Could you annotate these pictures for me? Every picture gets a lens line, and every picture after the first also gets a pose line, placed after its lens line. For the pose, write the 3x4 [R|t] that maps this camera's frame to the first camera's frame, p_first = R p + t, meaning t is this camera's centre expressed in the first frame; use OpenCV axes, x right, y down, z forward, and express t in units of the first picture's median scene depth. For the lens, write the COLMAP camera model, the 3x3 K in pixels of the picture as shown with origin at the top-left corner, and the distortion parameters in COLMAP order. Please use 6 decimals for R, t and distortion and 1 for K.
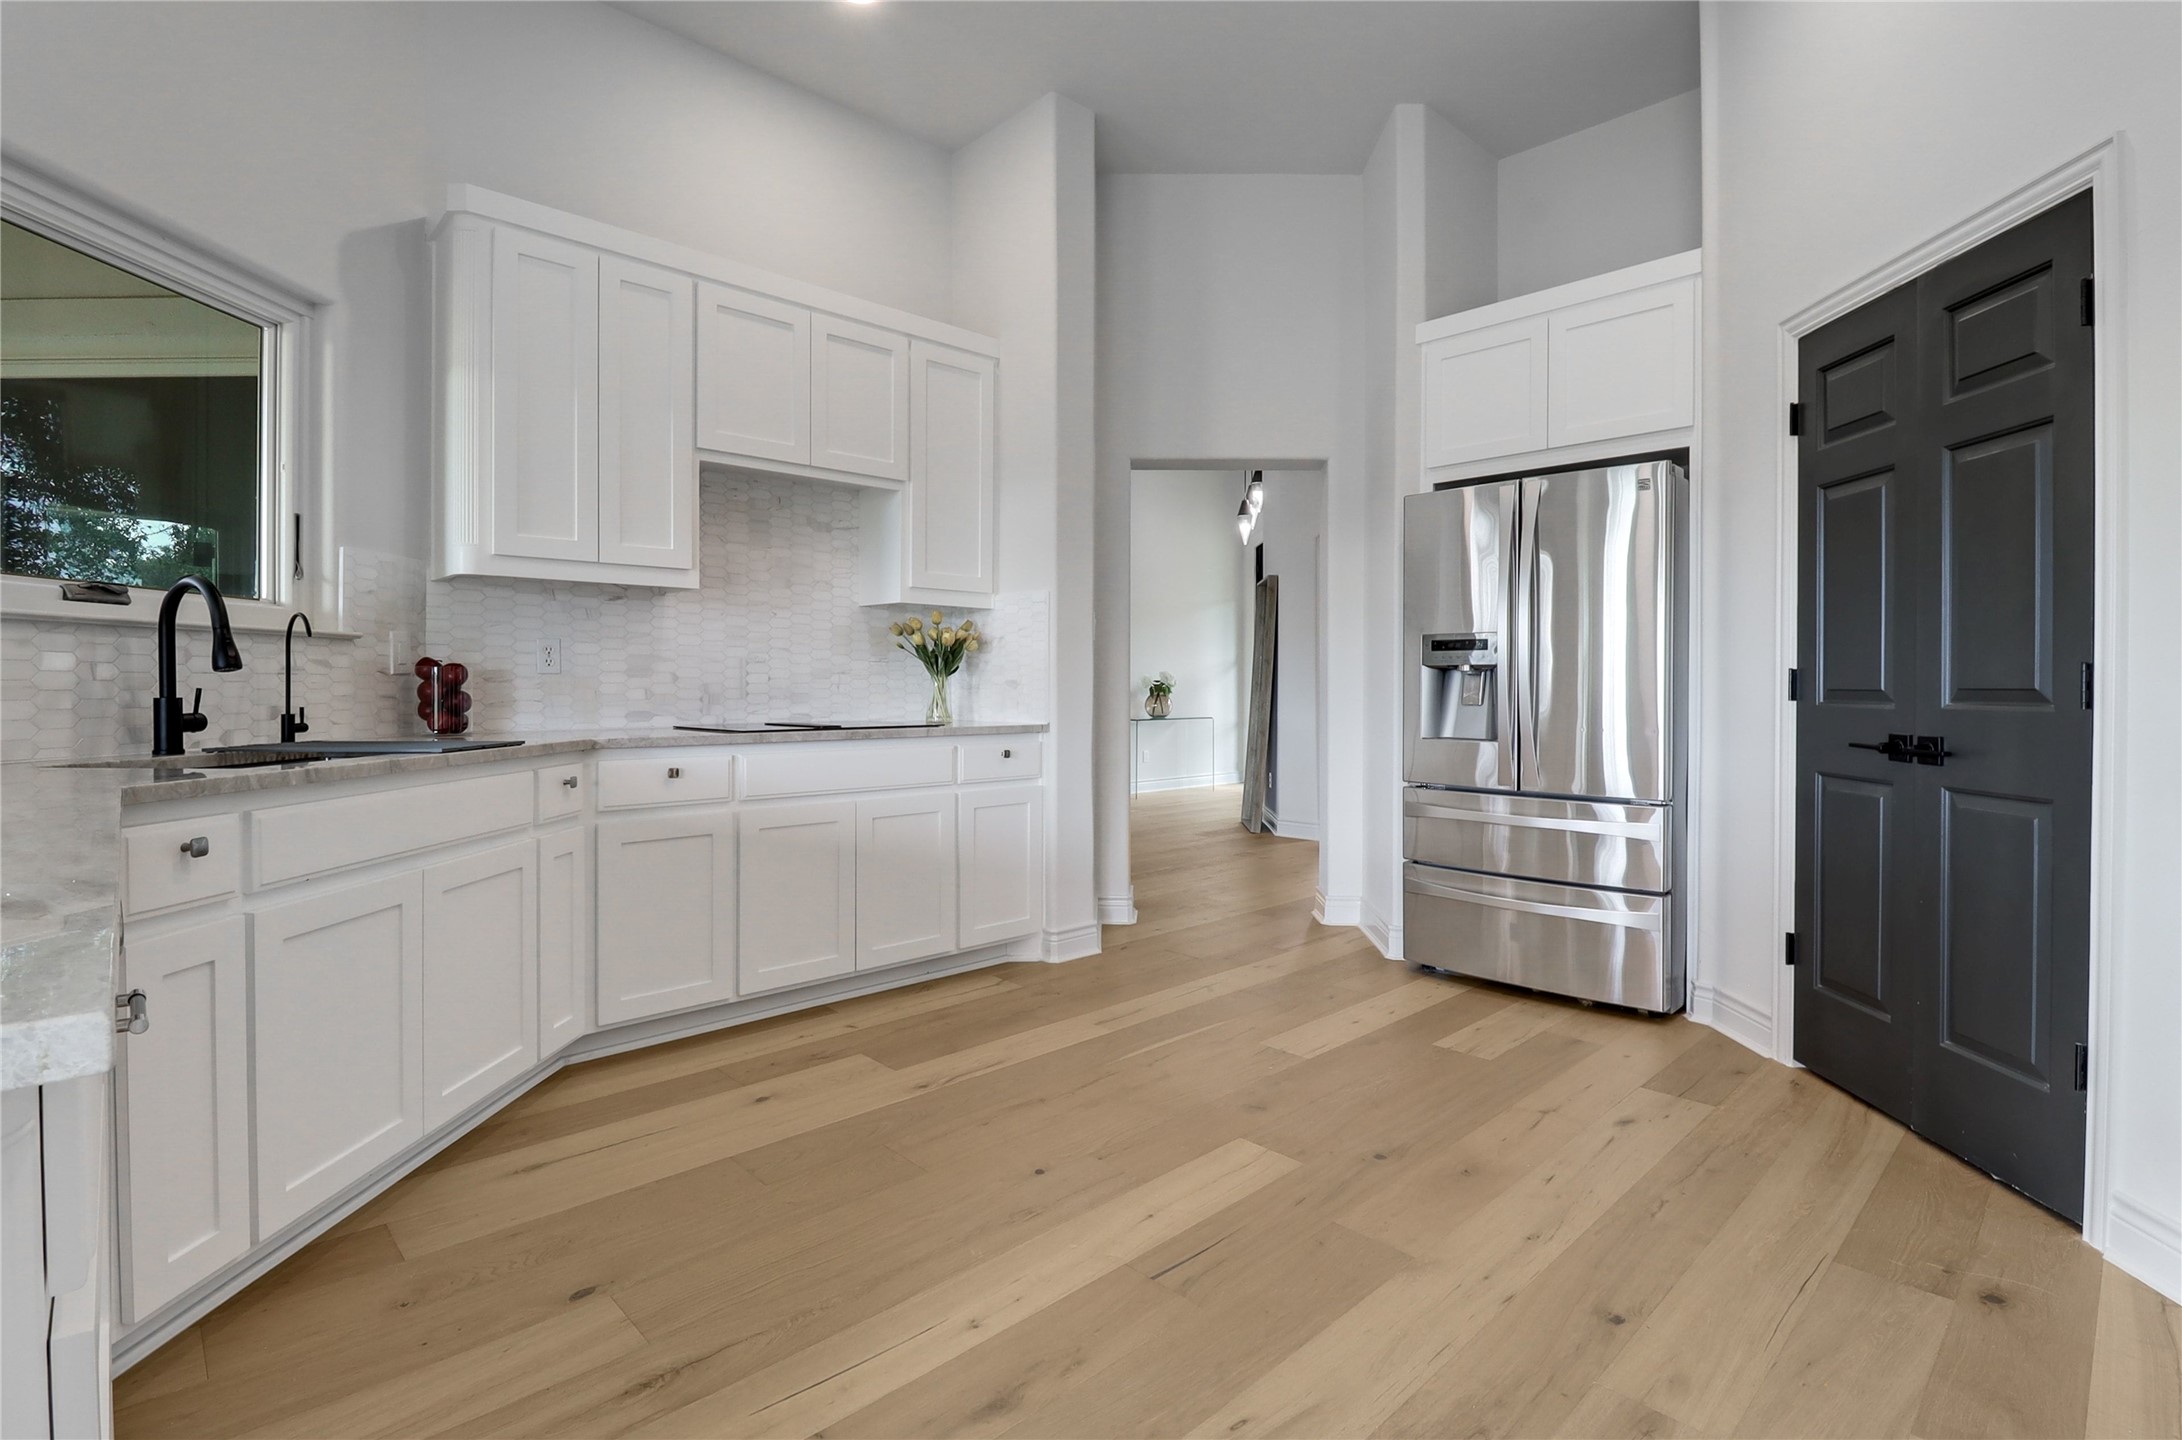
lens RADIAL K [[1072.0, 0, 1081.4], [0, 1072.0, 699.6], [0, 0, 1]] dist [0.006762, 0.001259]
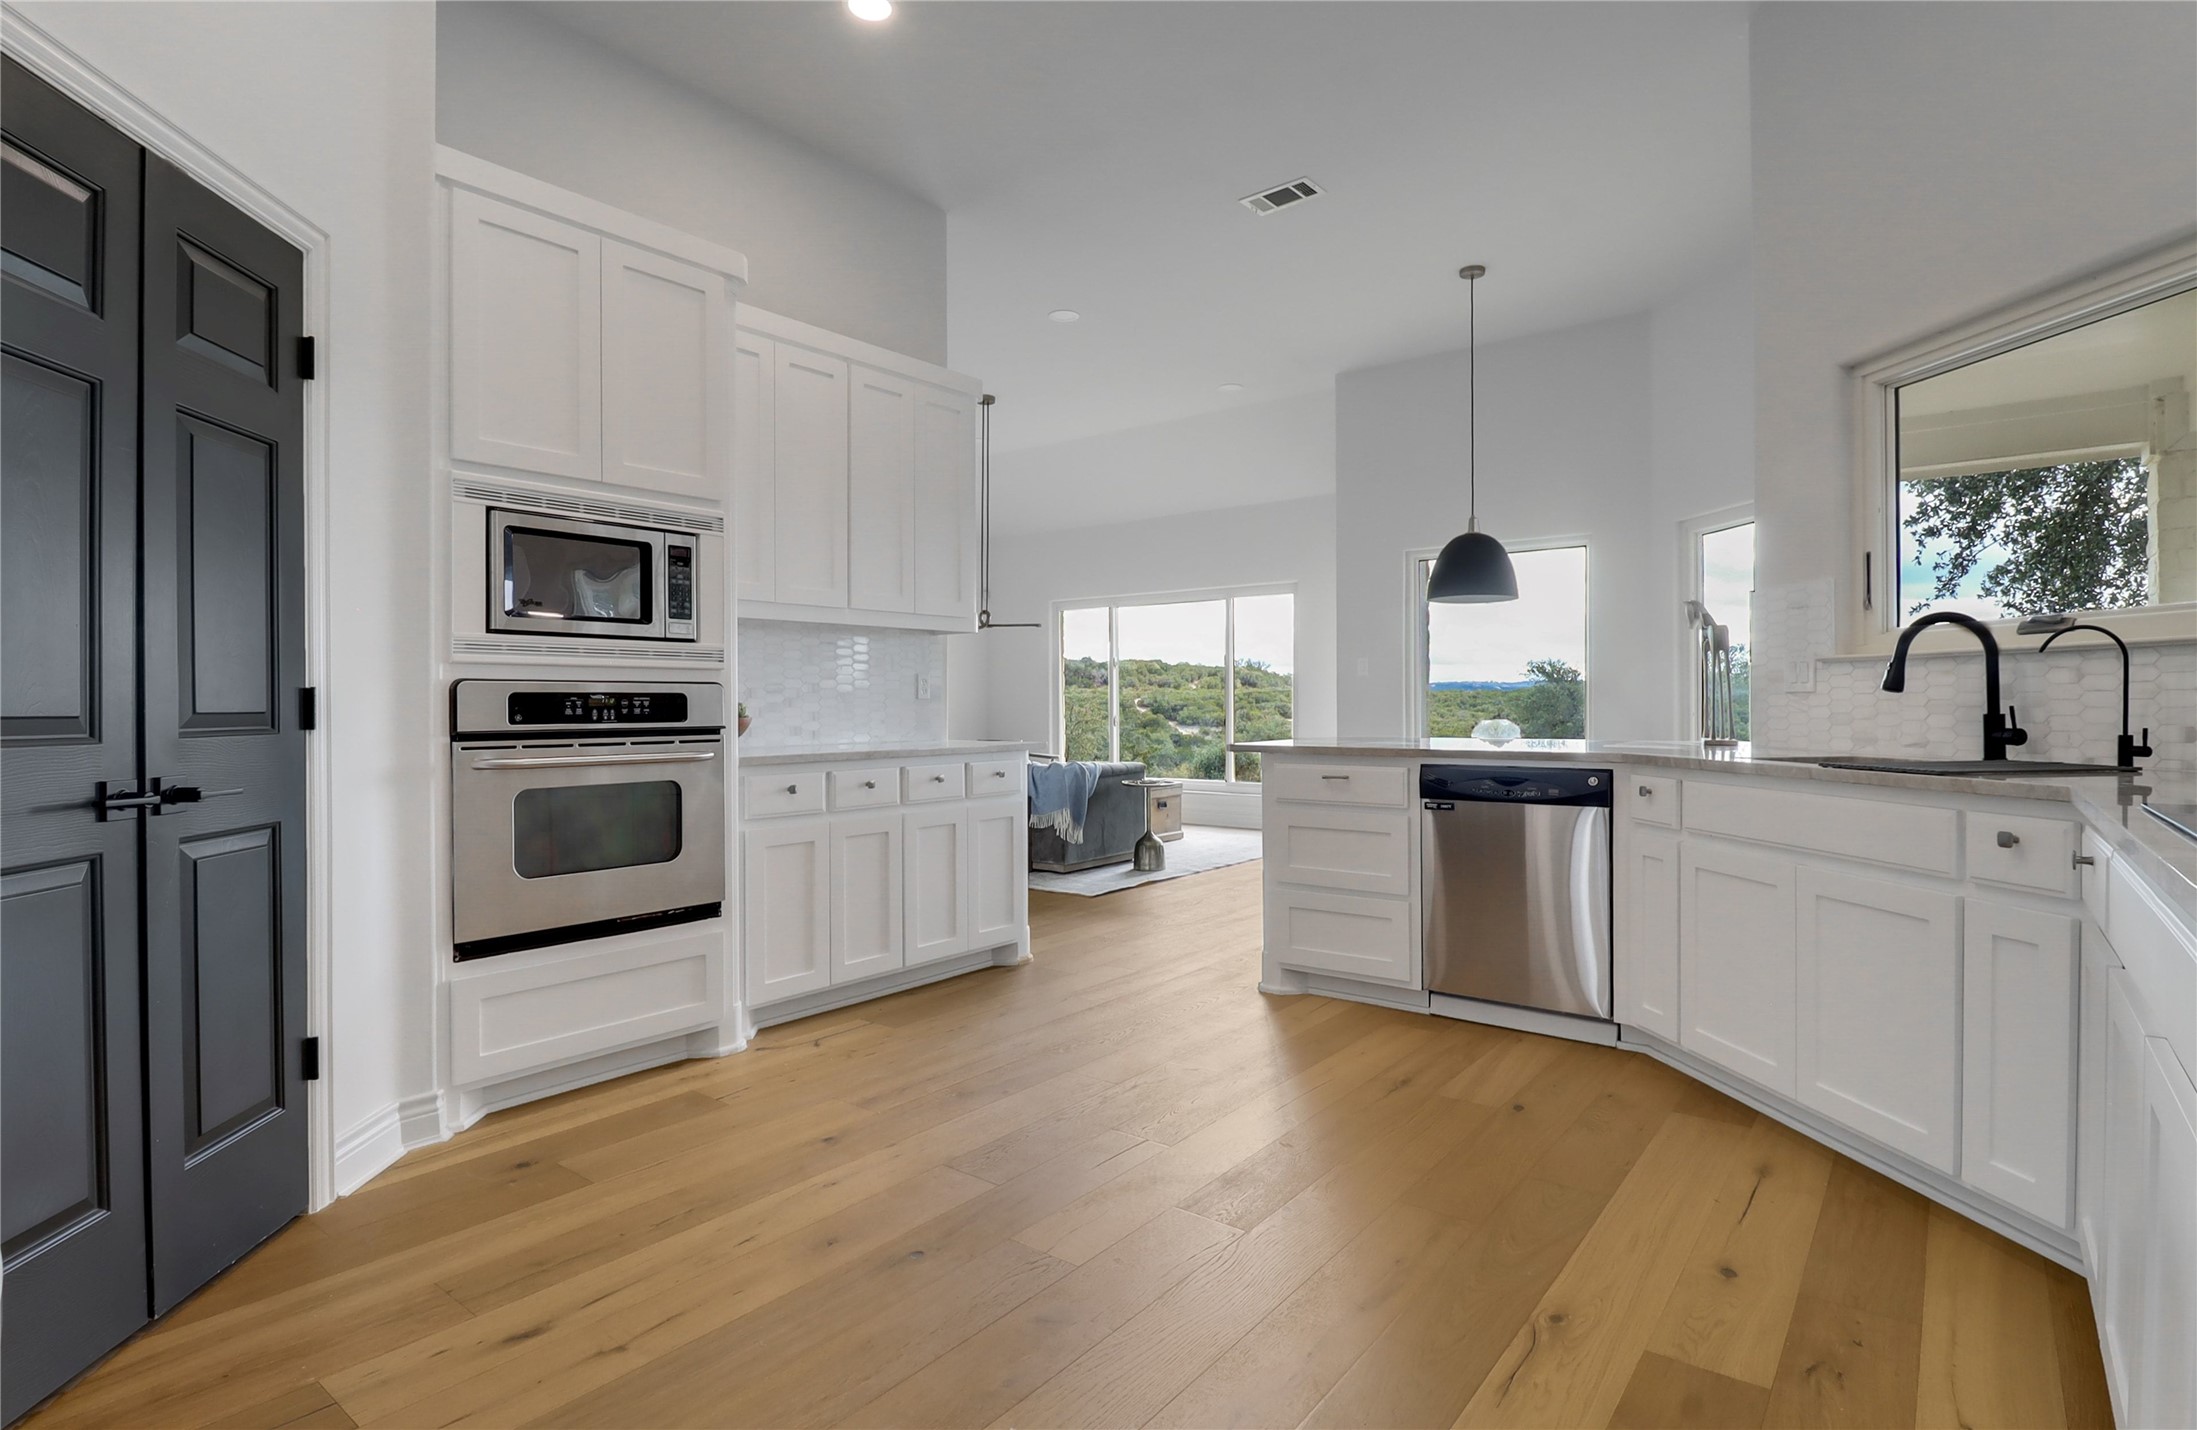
lens RADIAL K [[1111.6, 0, 1096.6], [0, 1111.6, 694.2], [0, 0, 1]] dist [-0.019515, -0.002297]
pose [[-0.990316, -0.001102, -0.138828, 0.264497], [-0.001697, 0.999990, 0.004167, -0.024994], [0.138822, 0.004363, -0.990308, 1.929012]]
